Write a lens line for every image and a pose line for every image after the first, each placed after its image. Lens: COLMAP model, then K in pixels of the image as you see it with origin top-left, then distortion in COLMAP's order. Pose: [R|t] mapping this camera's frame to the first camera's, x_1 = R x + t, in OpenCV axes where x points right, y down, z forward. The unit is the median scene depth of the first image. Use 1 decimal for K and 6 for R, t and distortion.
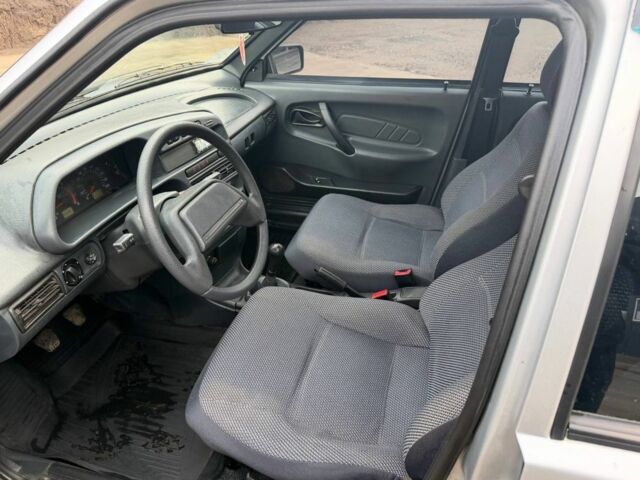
lens RADIAL K [[487.7, 0, 316.9], [0, 487.7, 238.4], [0, 0, 1]] dist [0.098299, -0.156081]
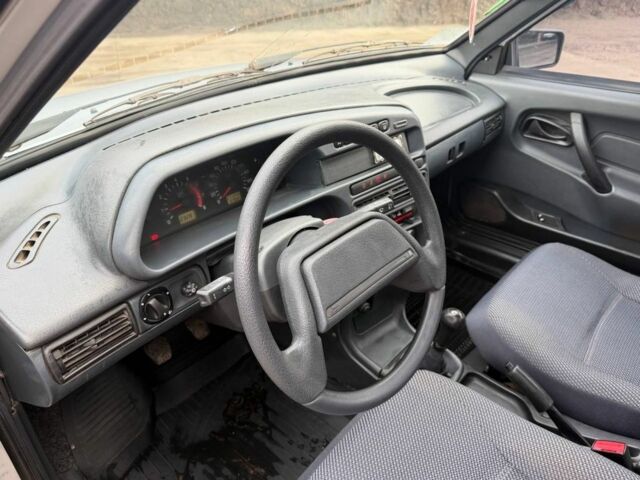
lens RADIAL K [[487.7, 0, 316.9], [0, 487.7, 238.4], [0, 0, 1]] dist [0.098299, -0.156081]
pose [[0.899250, 0.226604, -0.374166, -0.021884], [-0.220405, 0.973567, 0.059906, -0.082369], [0.377851, 0.028597, 0.925425, 0.277187]]
